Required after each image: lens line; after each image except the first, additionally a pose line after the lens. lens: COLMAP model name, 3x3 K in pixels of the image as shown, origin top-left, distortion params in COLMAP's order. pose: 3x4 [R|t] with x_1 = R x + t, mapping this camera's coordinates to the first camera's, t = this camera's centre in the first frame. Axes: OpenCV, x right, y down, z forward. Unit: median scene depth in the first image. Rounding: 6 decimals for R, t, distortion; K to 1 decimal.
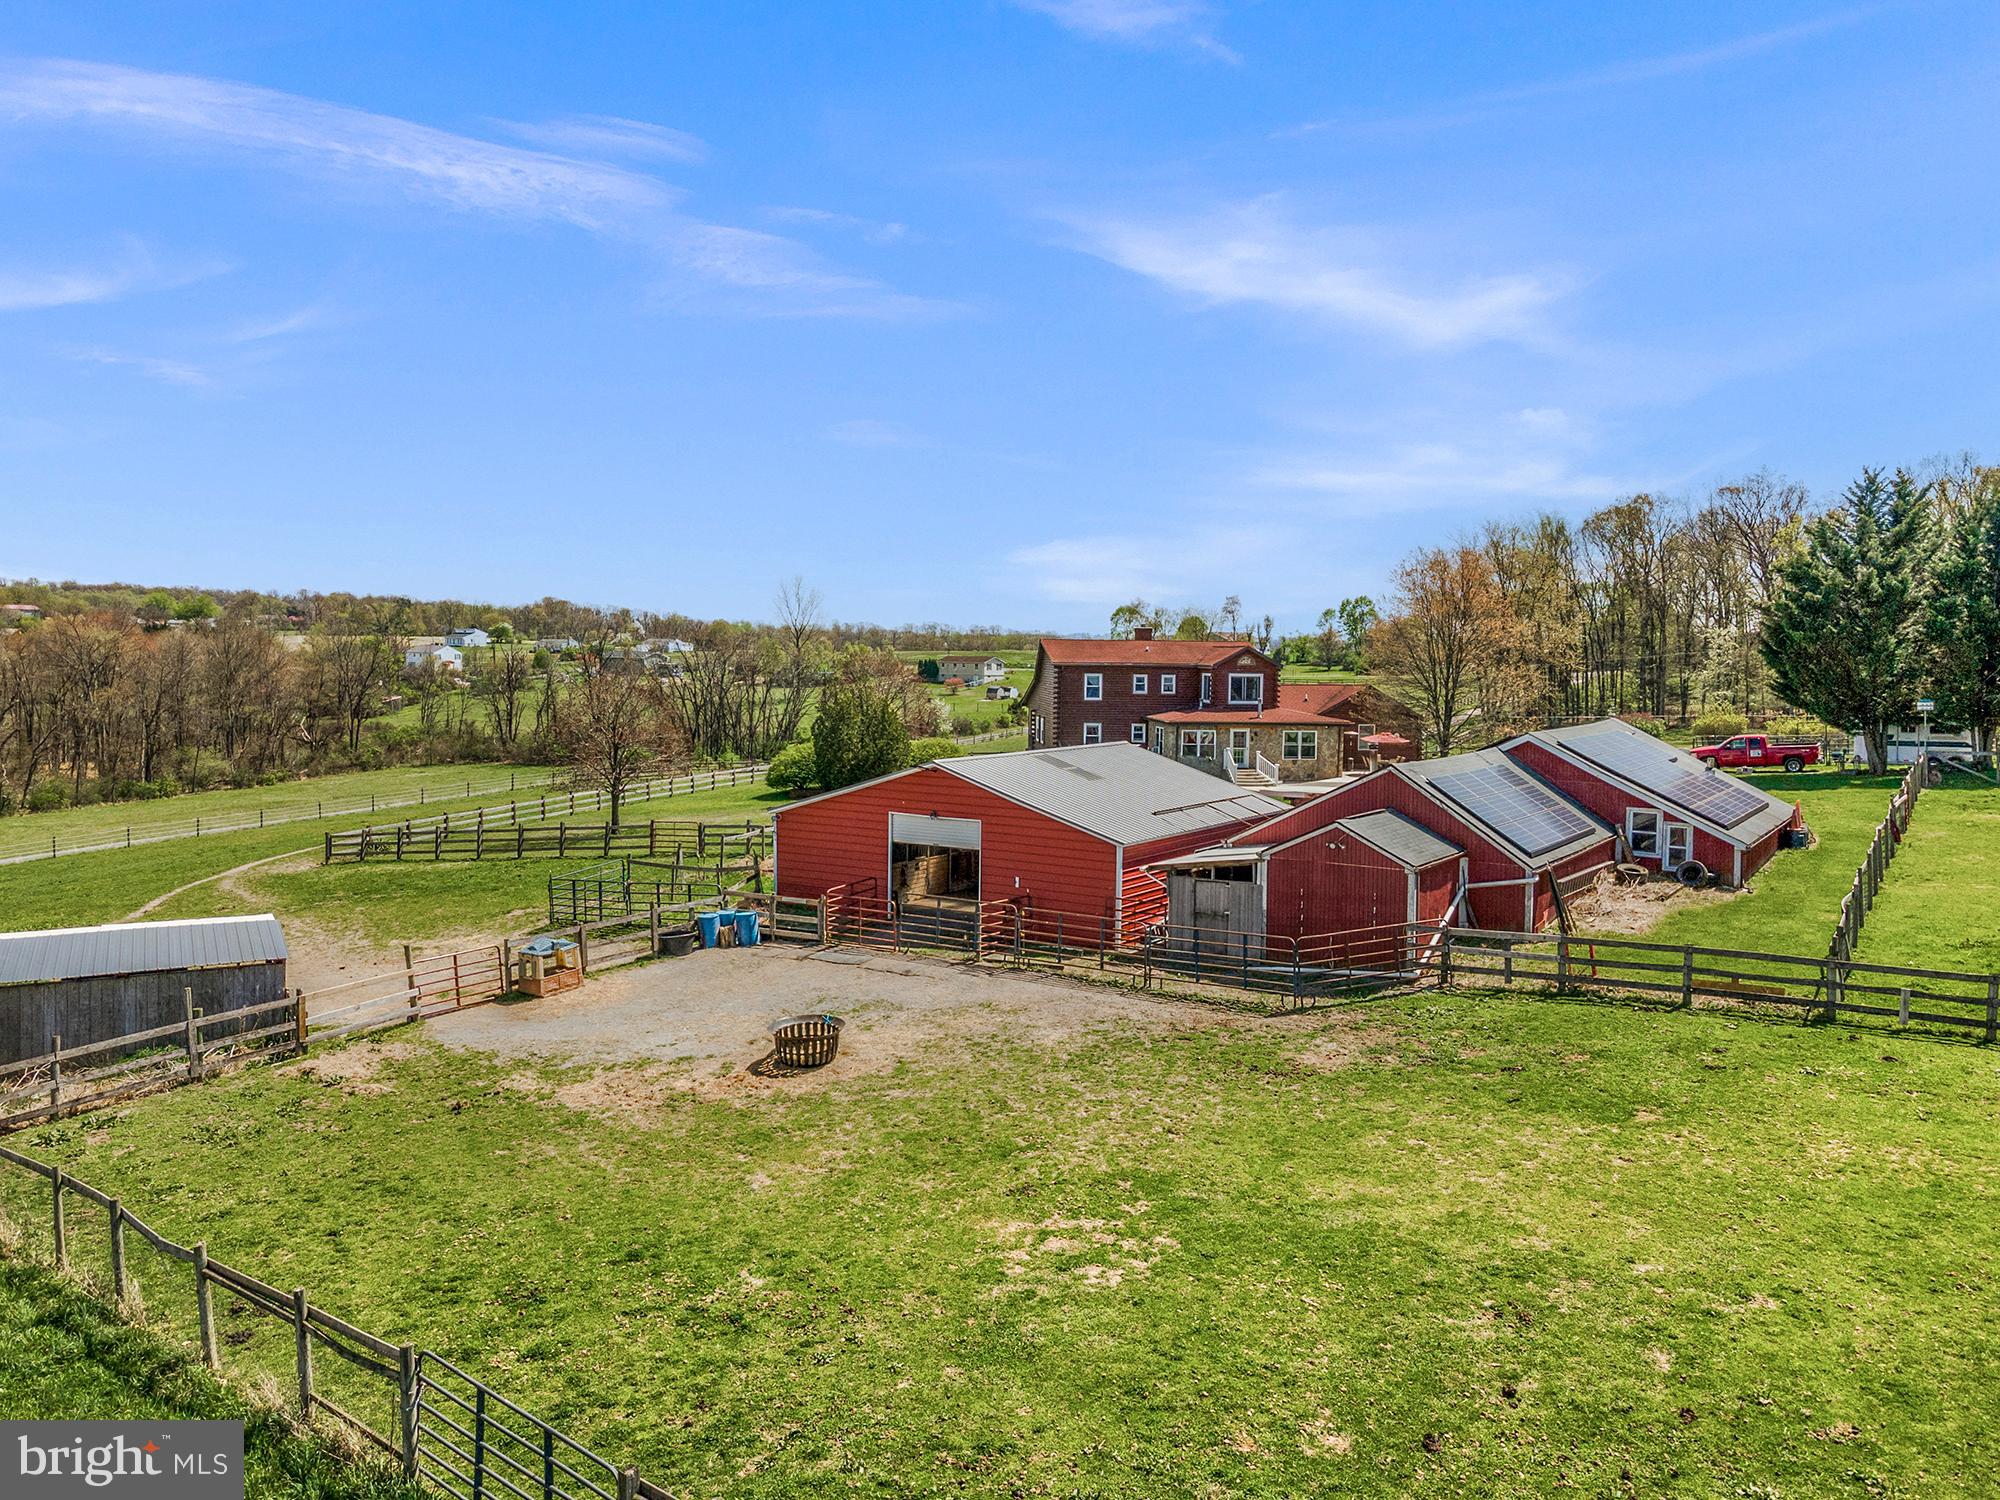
lens RADIAL K [[1486.7, 0, 994.1], [0, 1486.7, 739.0], [0, 0, 1]] dist [0.046835, 0.000586]
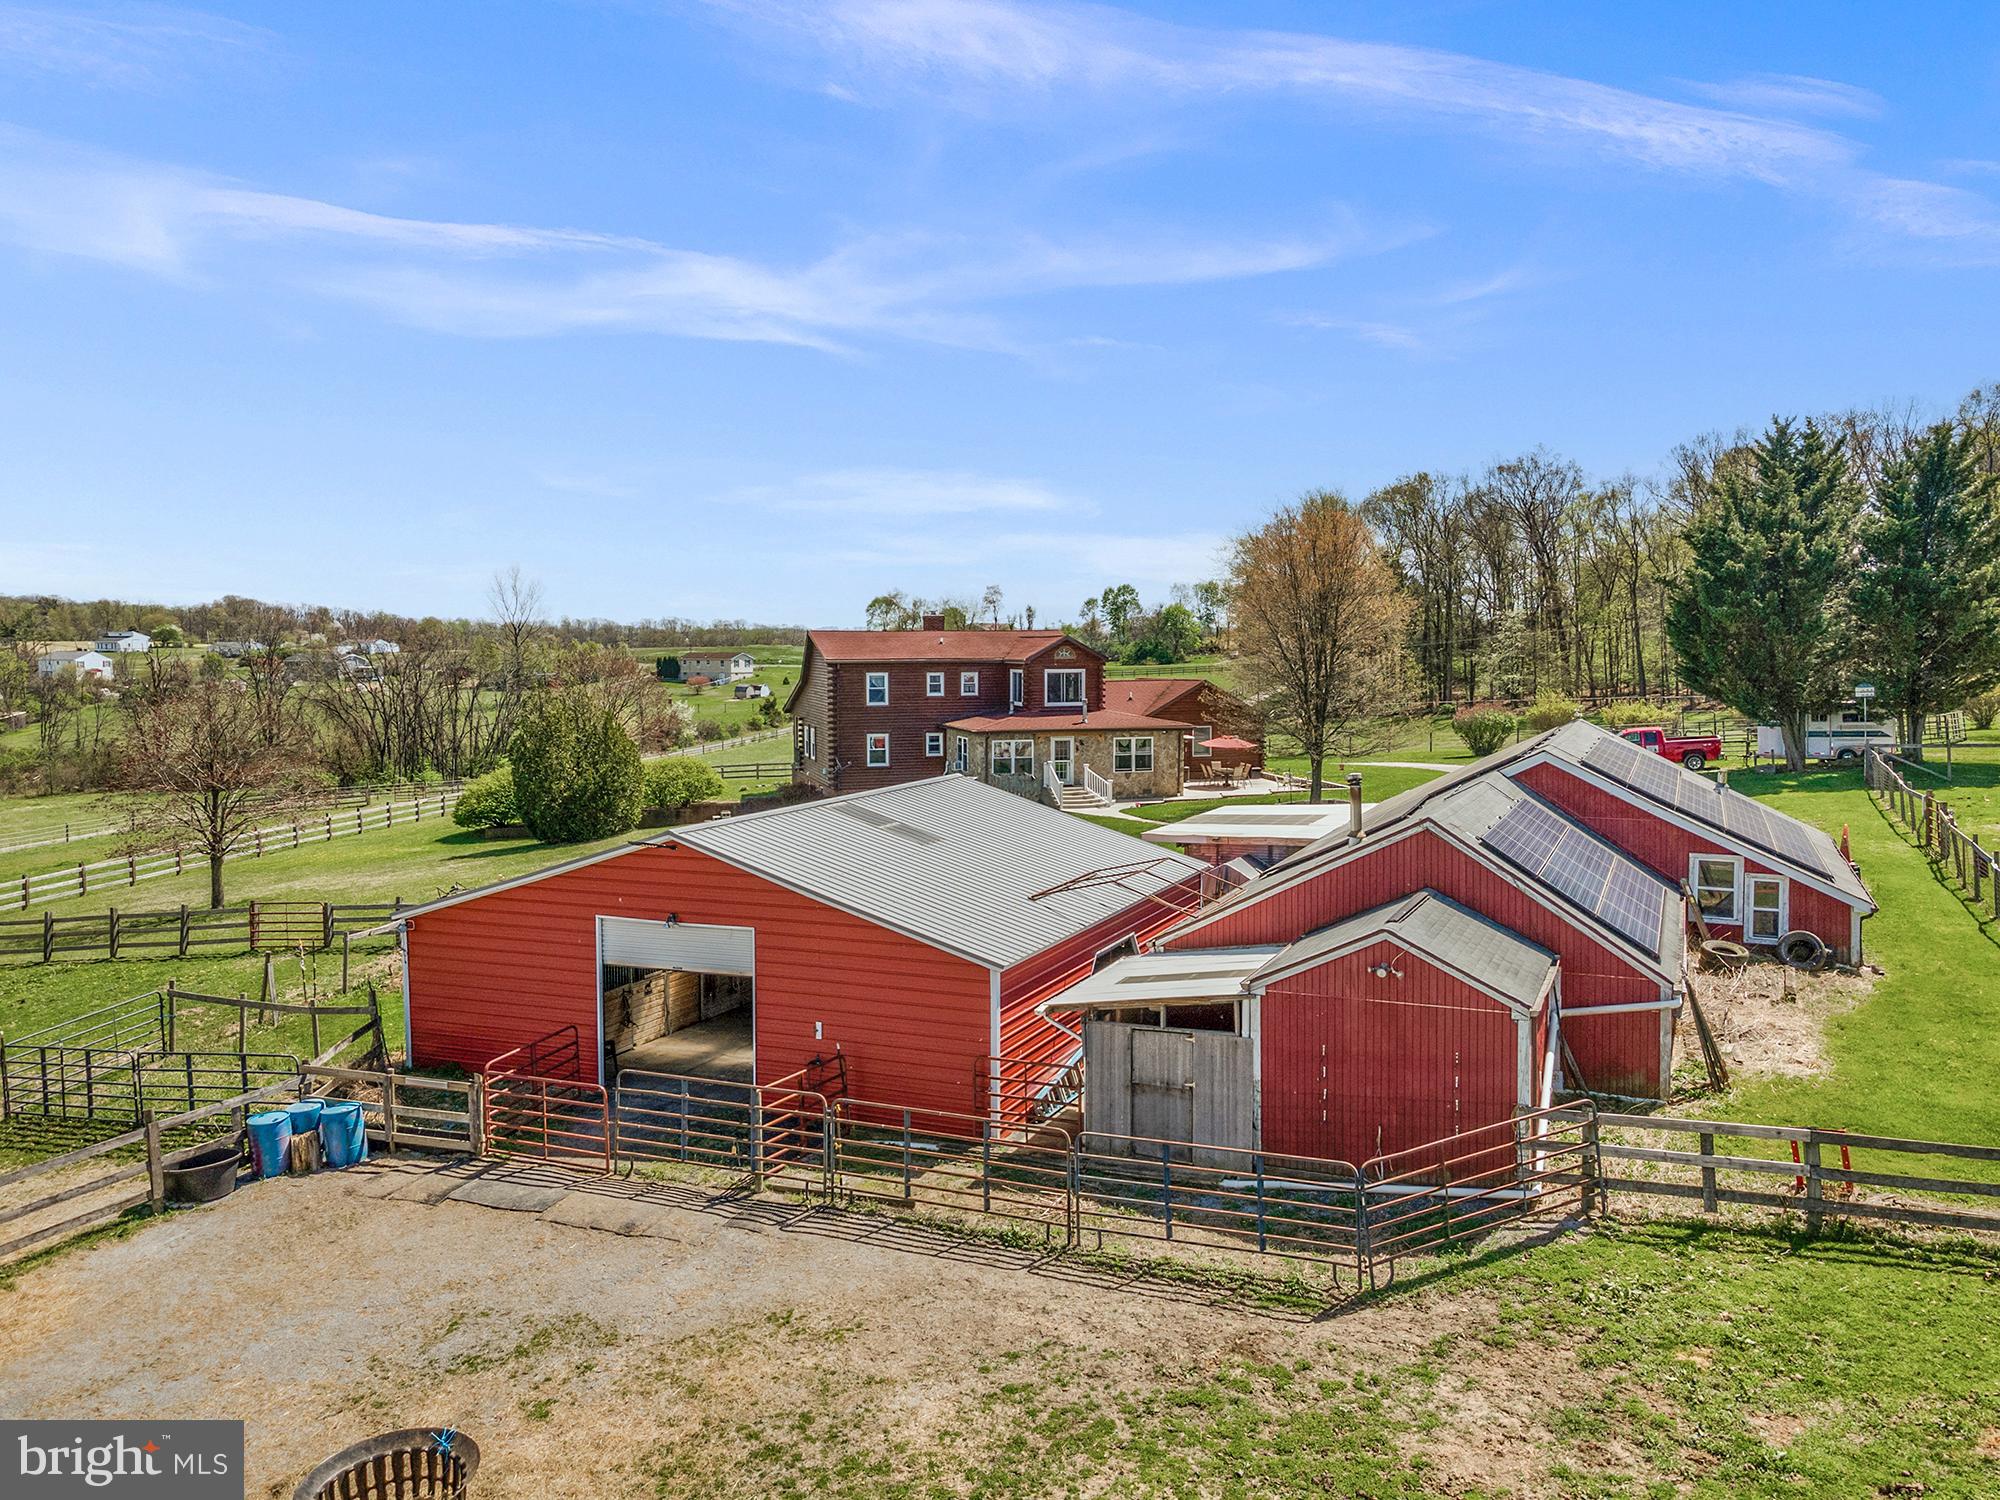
lens RADIAL K [[1488.8, 0, 1050.2], [0, 1488.8, 734.4], [0, 0, 1]] dist [0.038650, -0.007265]
pose [[0.978776, -0.029909, 0.202741, -0.006051], [0.029584, 0.999552, 0.004637, -0.012223], [-0.202789, 0.001460, 0.979221, 0.204972]]
